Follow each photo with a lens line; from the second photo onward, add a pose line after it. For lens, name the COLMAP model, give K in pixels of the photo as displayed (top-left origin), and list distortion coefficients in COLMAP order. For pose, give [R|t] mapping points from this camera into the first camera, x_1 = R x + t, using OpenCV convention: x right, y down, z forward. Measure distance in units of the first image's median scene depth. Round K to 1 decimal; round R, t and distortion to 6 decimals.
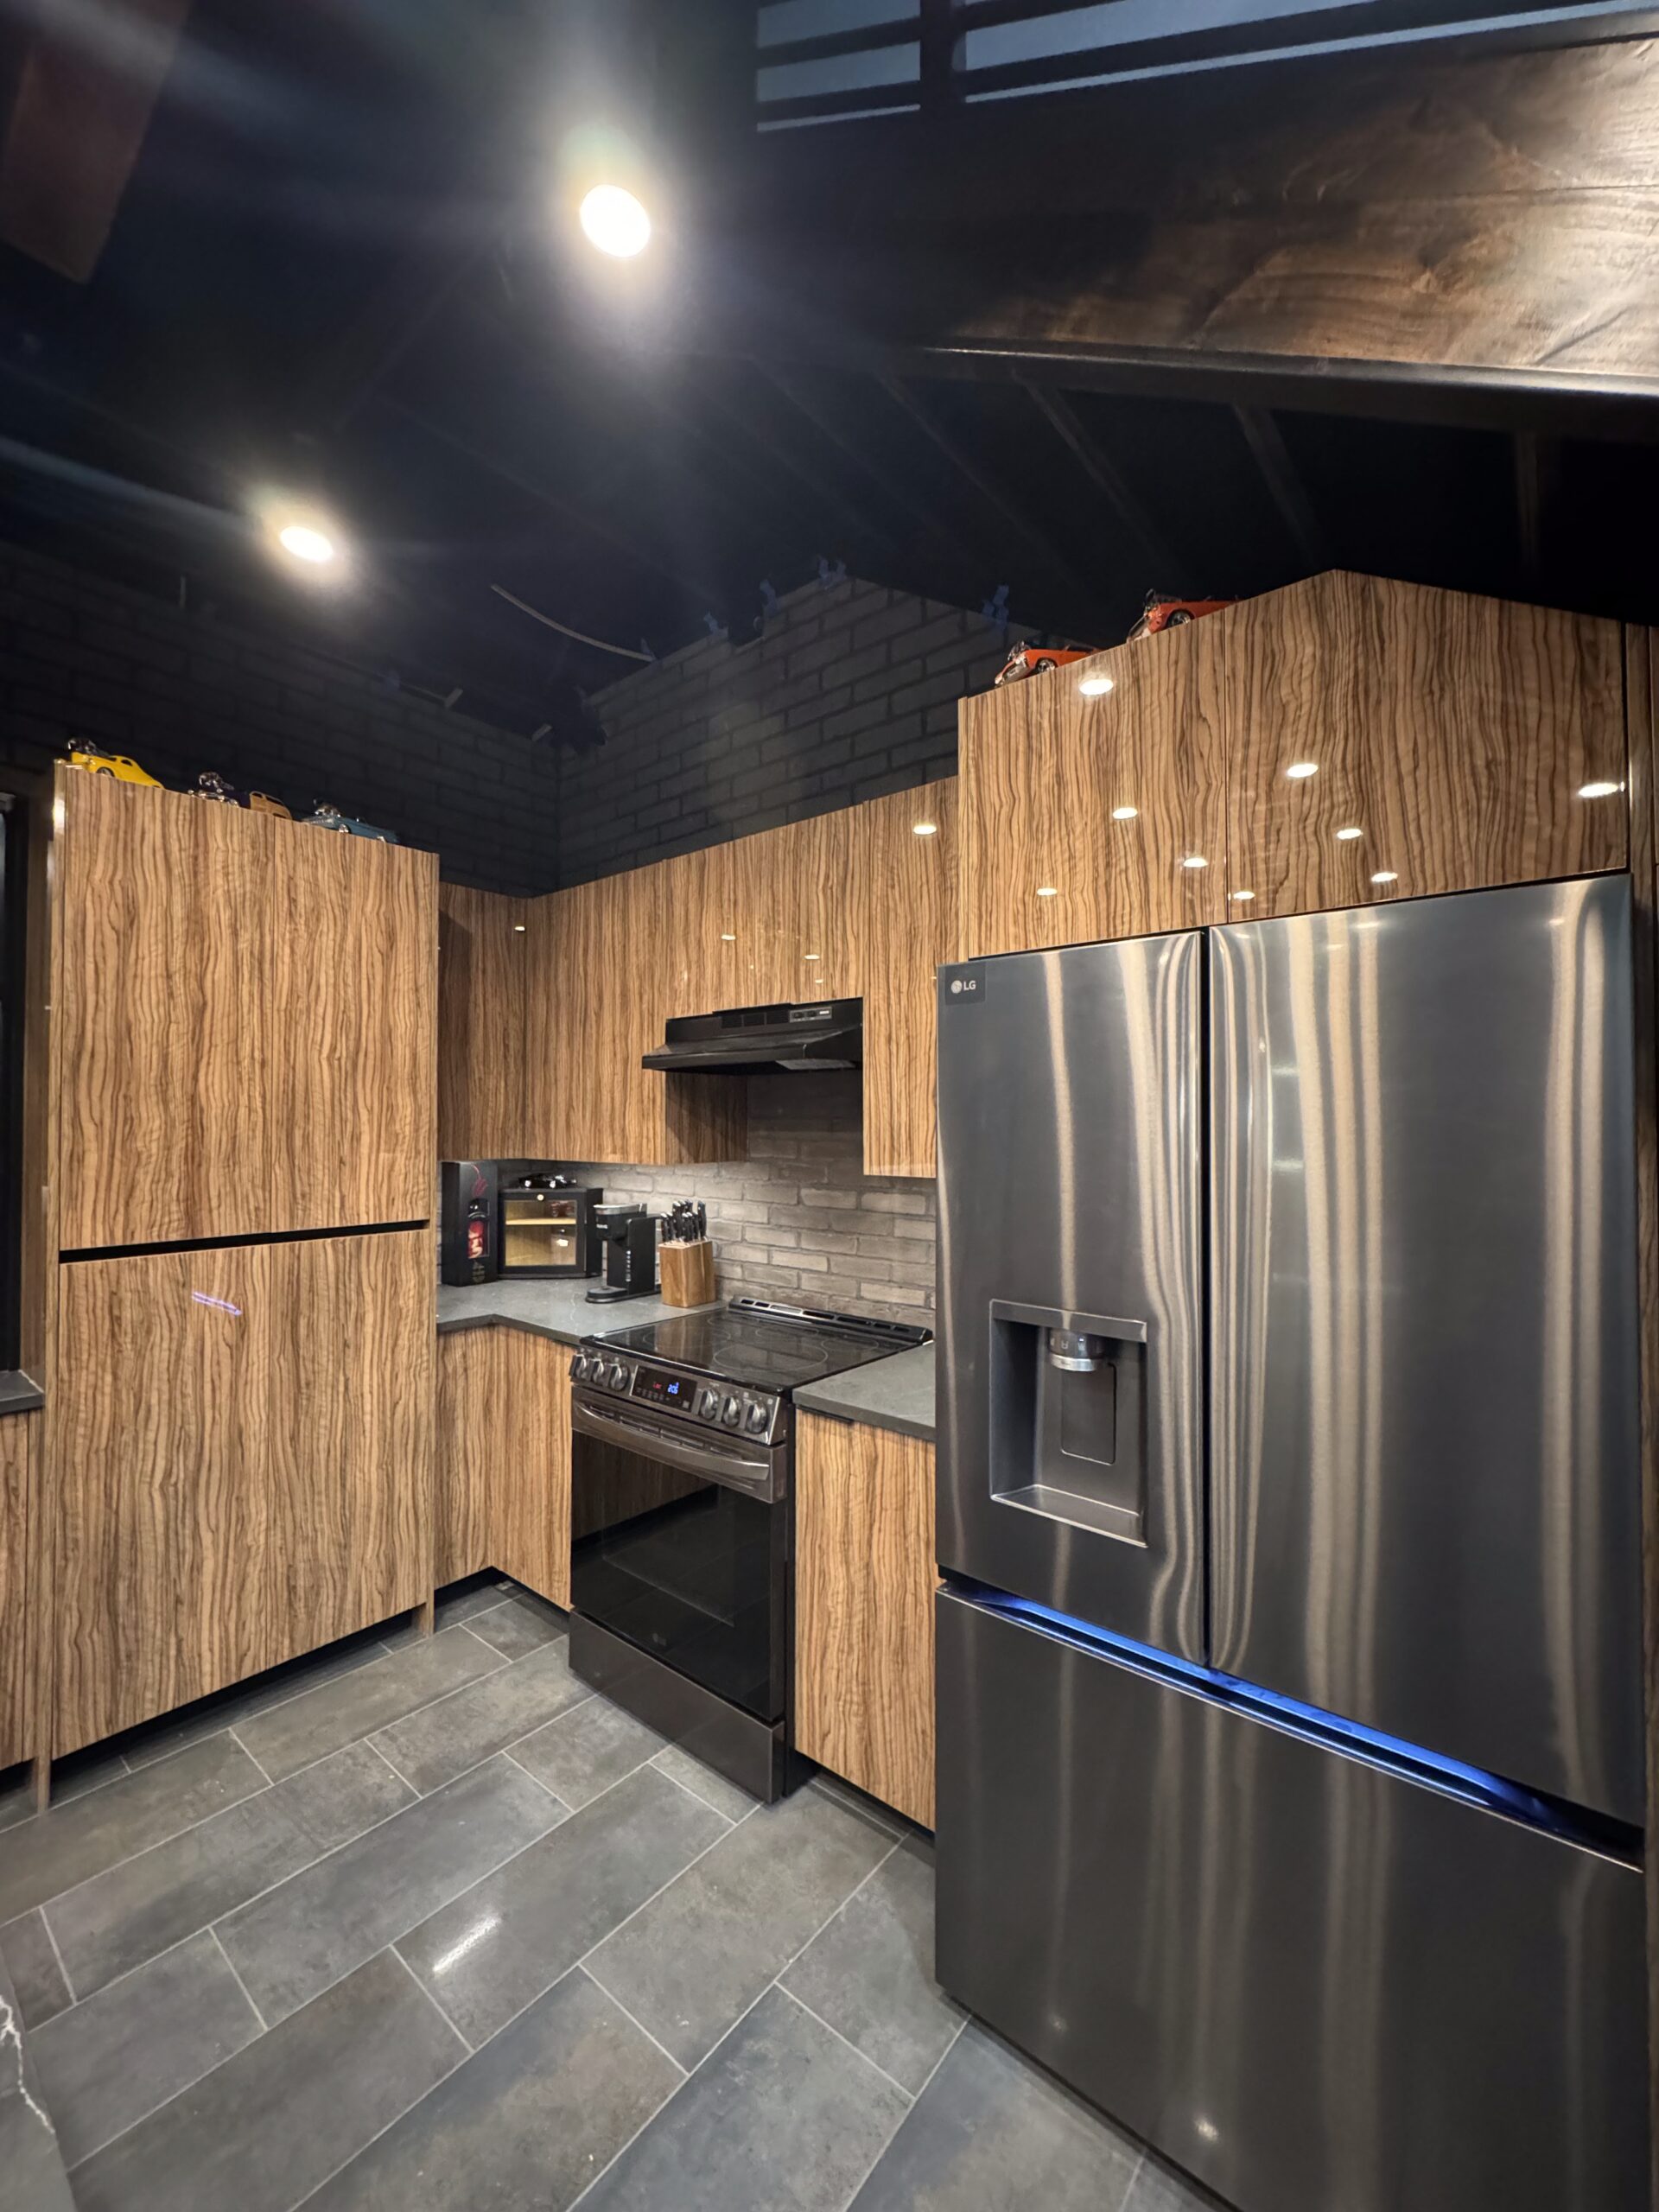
lens RADIAL K [[887.3, 0, 829.5], [0, 887.3, 1106.0], [0, 0, 1]] dist [0.002188, -0.000995]
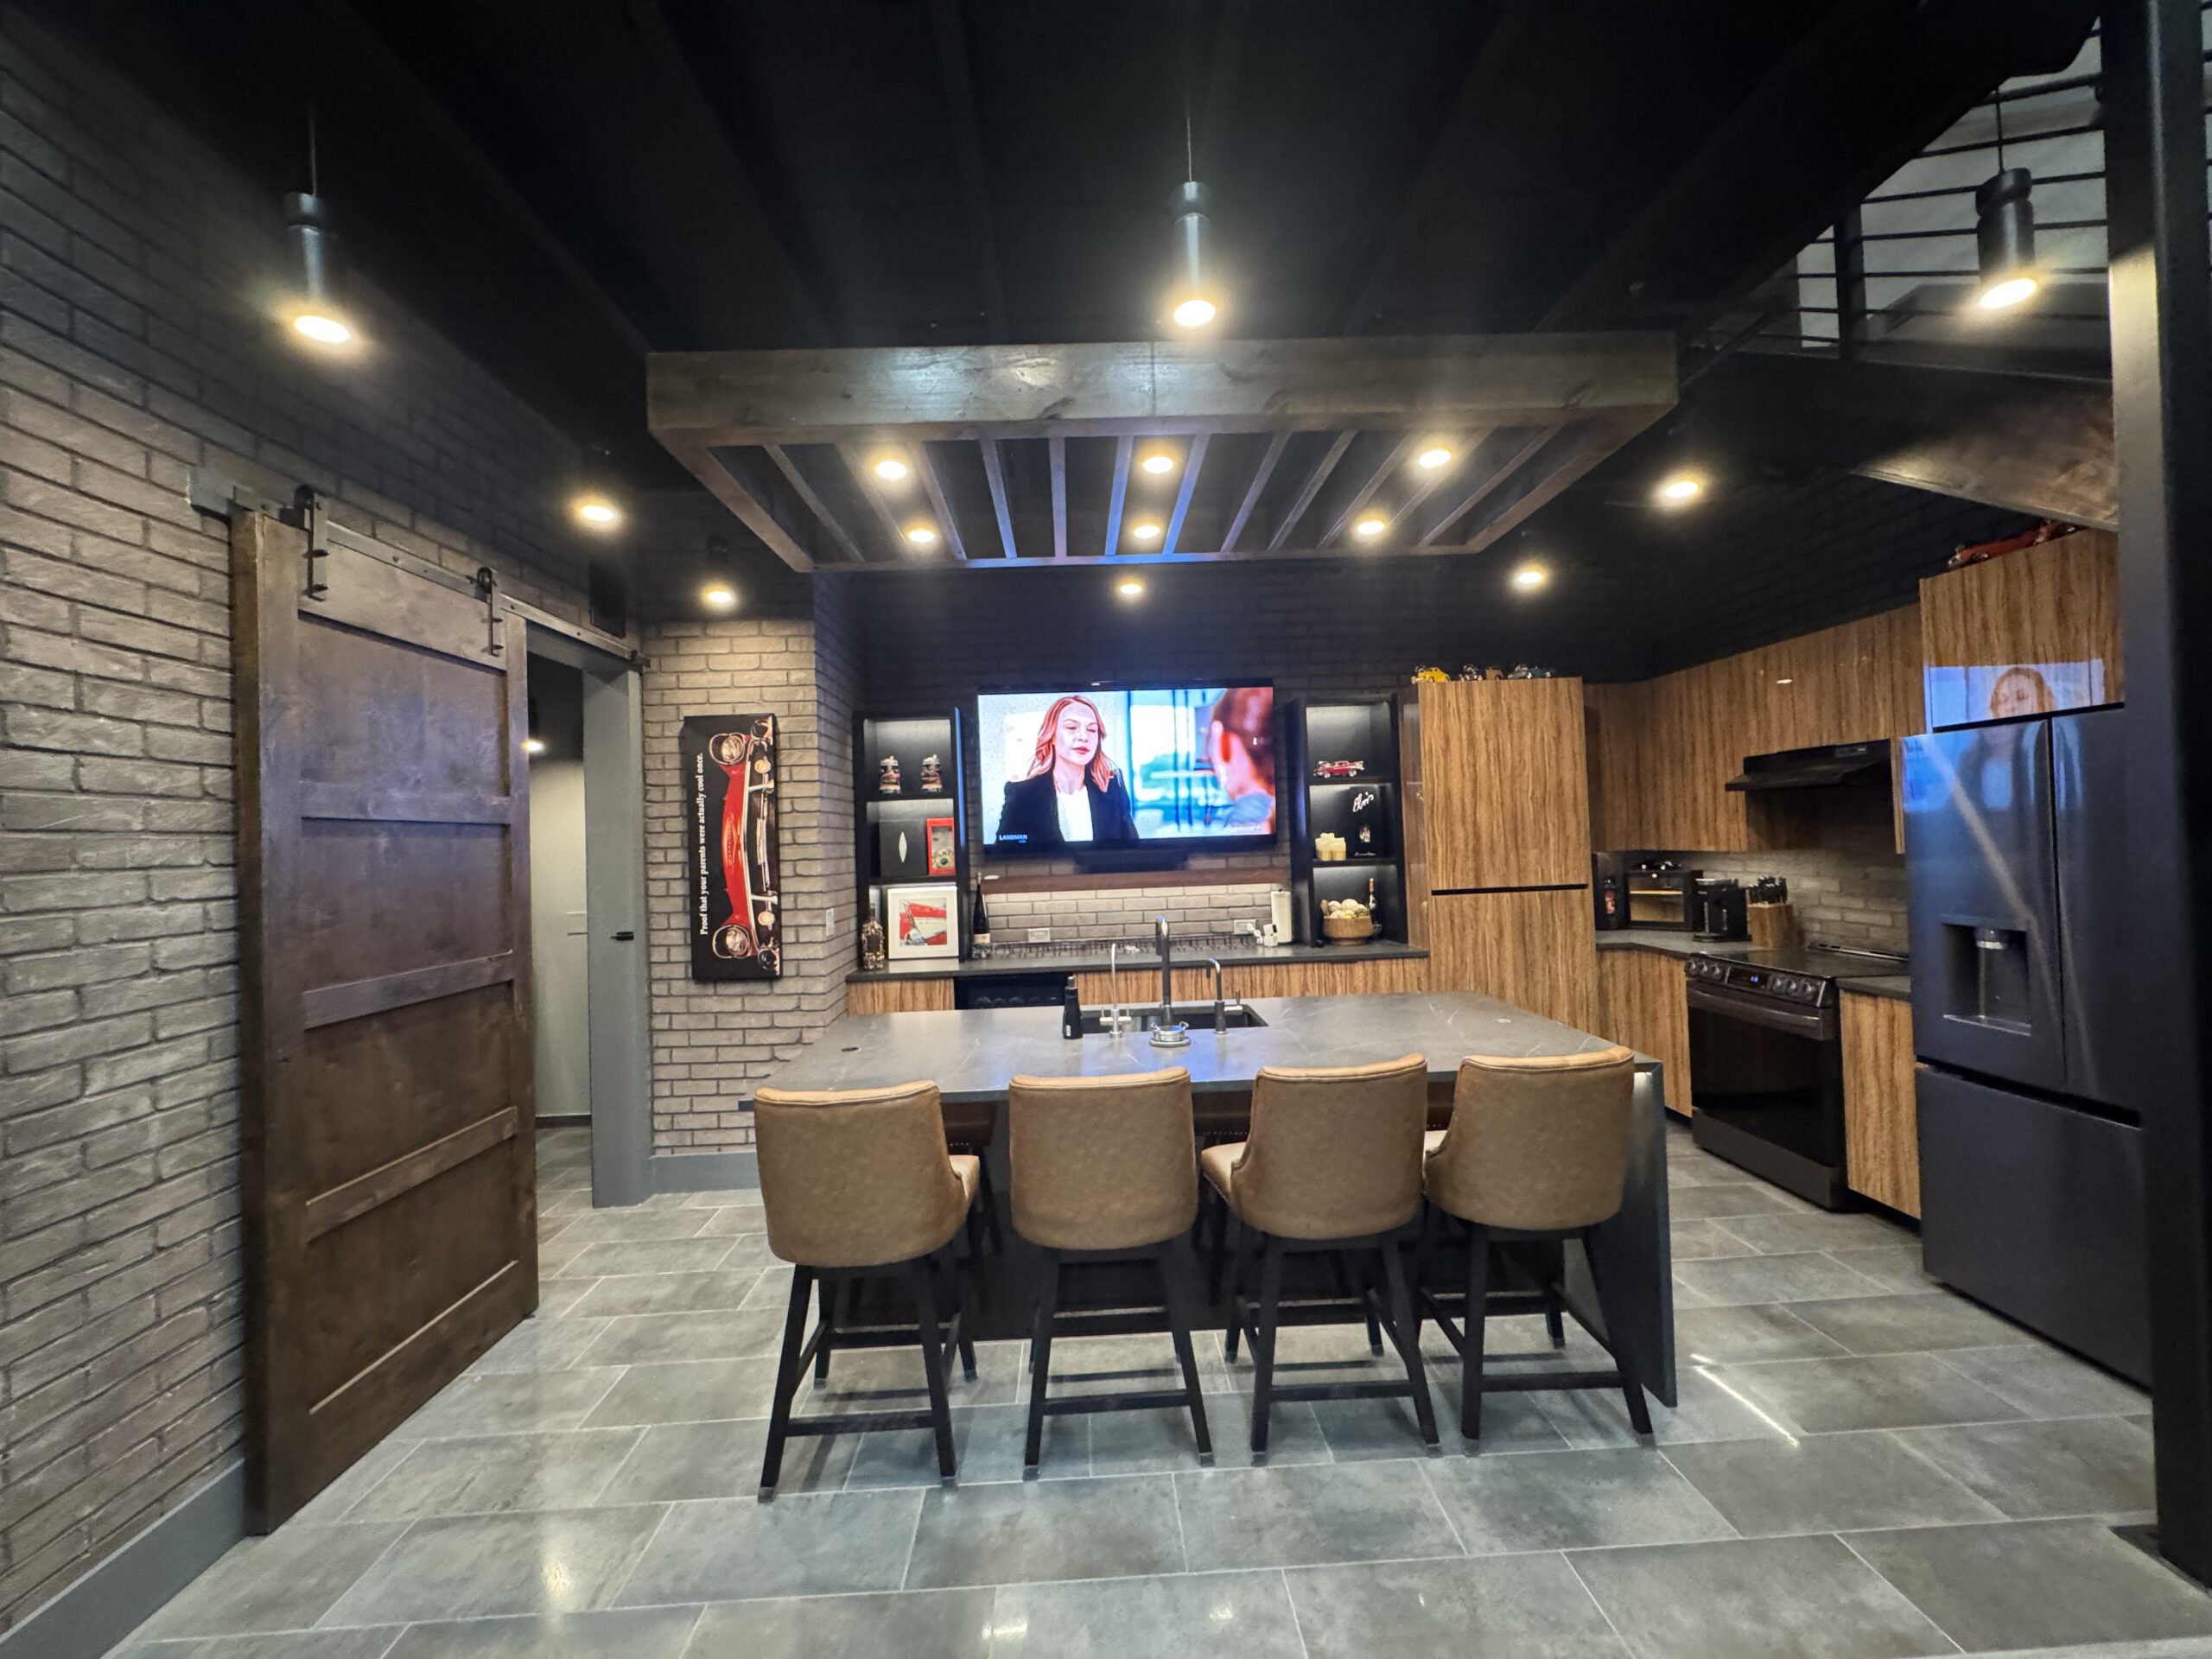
lens RADIAL K [[887.3, 0, 1106.0], [0, 887.3, 829.5], [0, 0, 1]] dist [0.002188, -0.000995]
pose [[0.663182, -0.035914, -0.747596, 0.241242], [0.053778, 0.998553, -0.000264, -0.032333], [0.746524, -0.040029, 0.664153, -0.898068]]
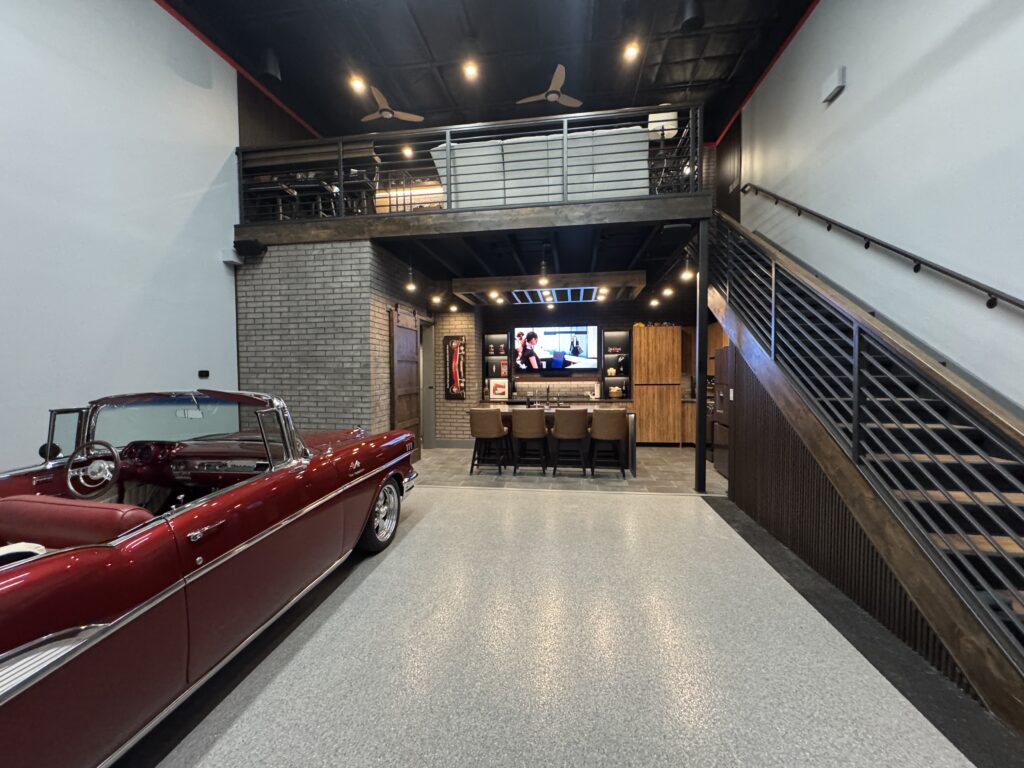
lens RADIAL K [[410.8, 0, 512.0], [0, 410.8, 384.0], [0, 0, 1]] dist [0.002188, -0.000995]
pose [[0.521387, 0.021467, -0.853050, 1.443105], [0.028993, 0.998661, 0.042852, -0.032281], [0.852828, -0.047075, 0.520066, -1.573721]]
